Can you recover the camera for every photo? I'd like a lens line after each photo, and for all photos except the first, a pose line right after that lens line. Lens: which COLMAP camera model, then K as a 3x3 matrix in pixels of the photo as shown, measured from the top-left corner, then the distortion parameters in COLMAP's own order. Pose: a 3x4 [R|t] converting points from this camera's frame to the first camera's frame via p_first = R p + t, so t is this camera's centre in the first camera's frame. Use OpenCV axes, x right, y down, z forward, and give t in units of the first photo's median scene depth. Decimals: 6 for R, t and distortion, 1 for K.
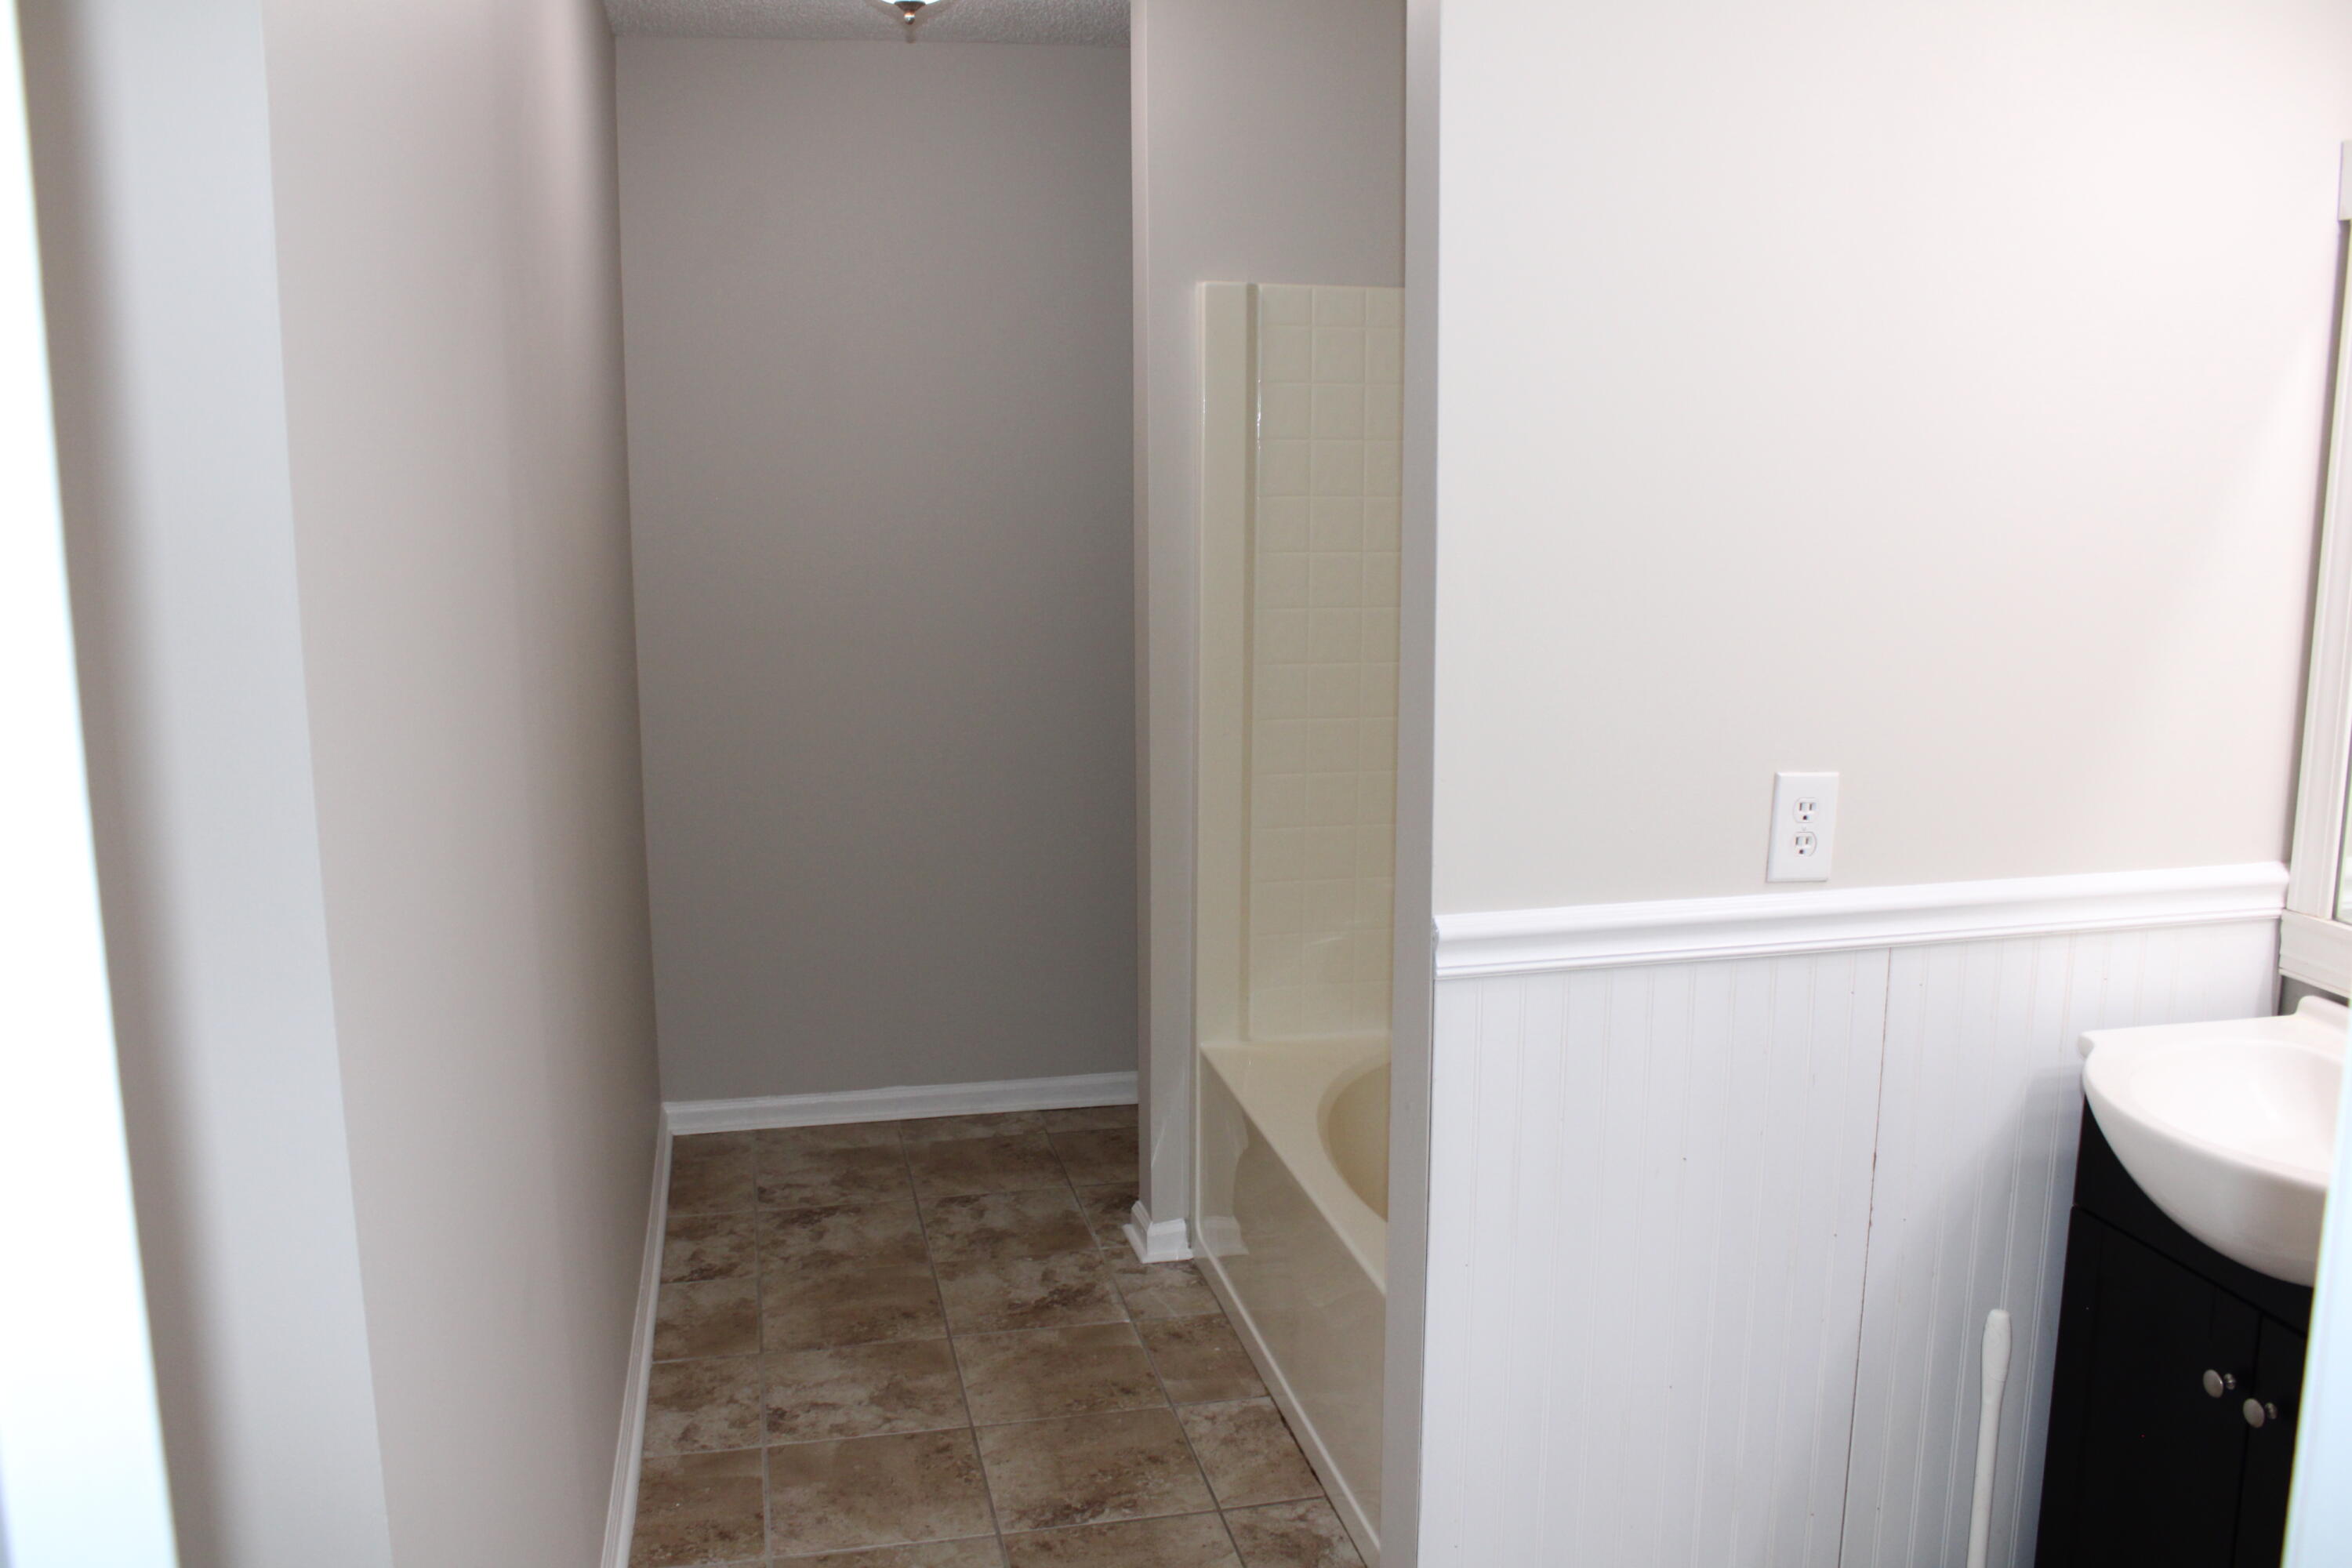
lens RADIAL K [[1950.5, 0, 1156.1], [0, 1950.5, 783.3], [0, 0, 1]] dist [-0.154535, 0.107283]
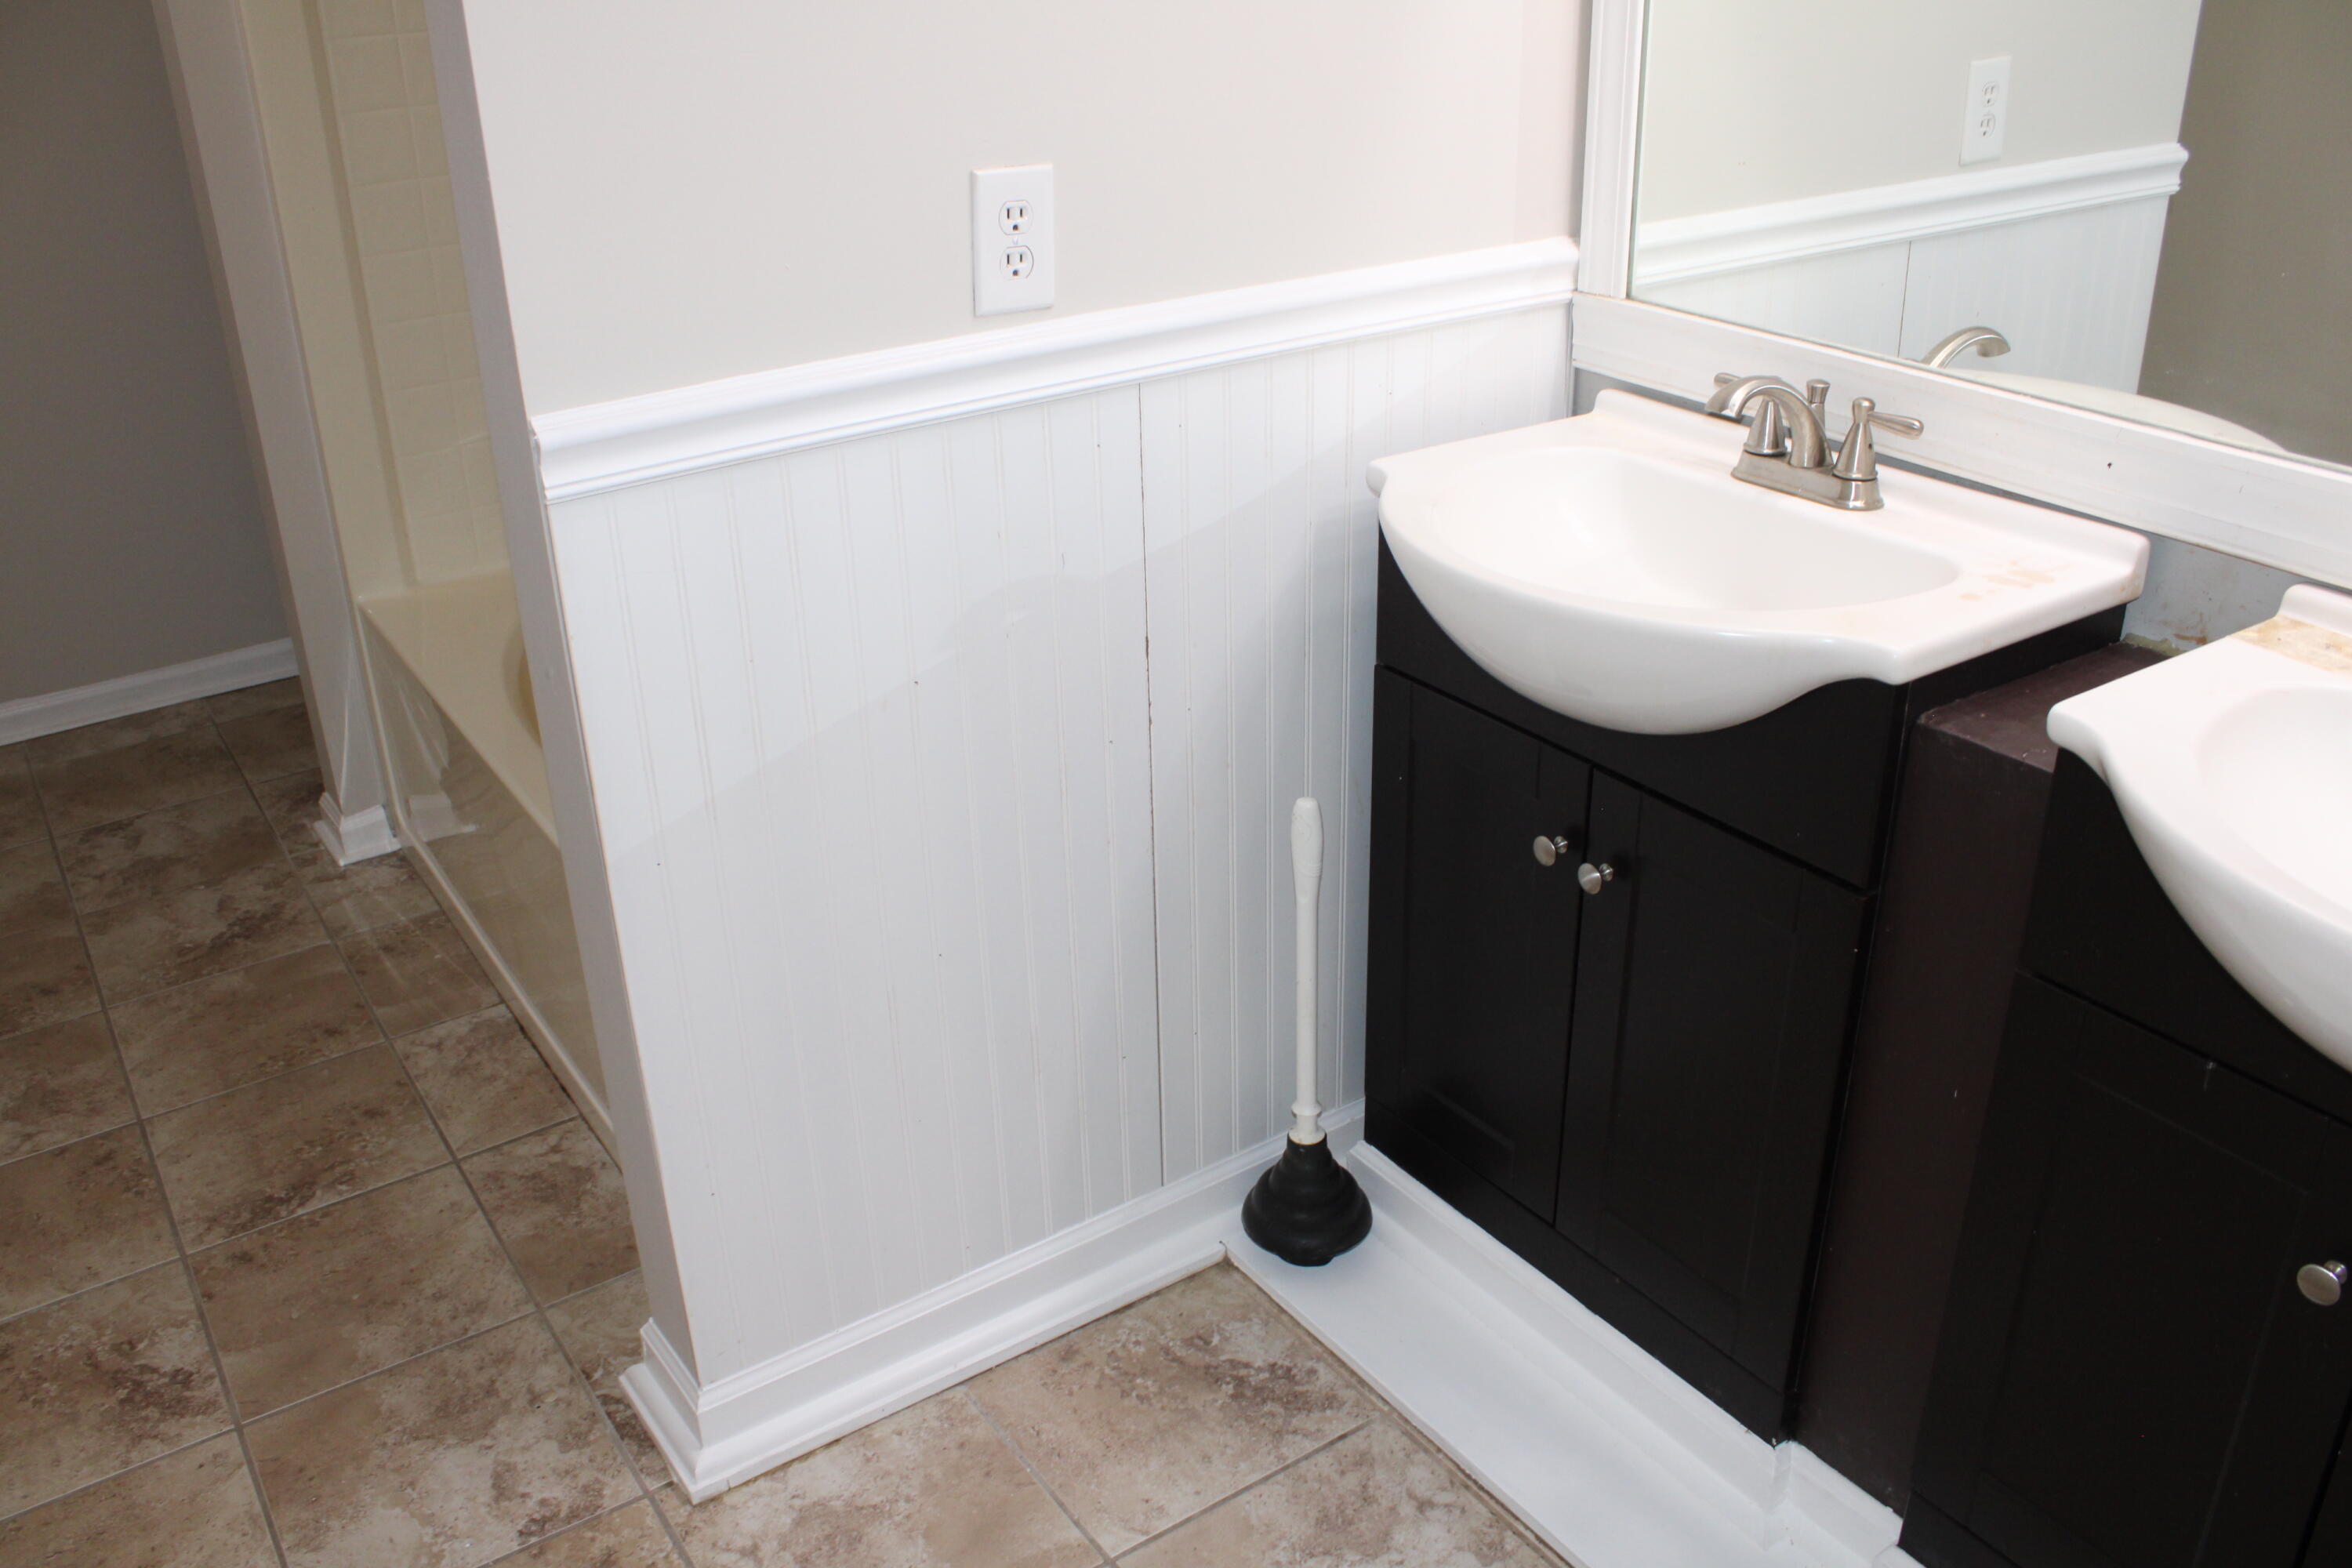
lens RADIAL K [[1950.5, 0, 1158.6], [0, 1950.5, 789.4], [0, 0, 1]] dist [-0.154535, 0.107283]
pose [[0.926545, -0.184120, 0.328045, 0.076251], [0.086570, 0.952991, 0.290370, 0.010527], [-0.366087, -0.240642, 0.898928, 0.181849]]
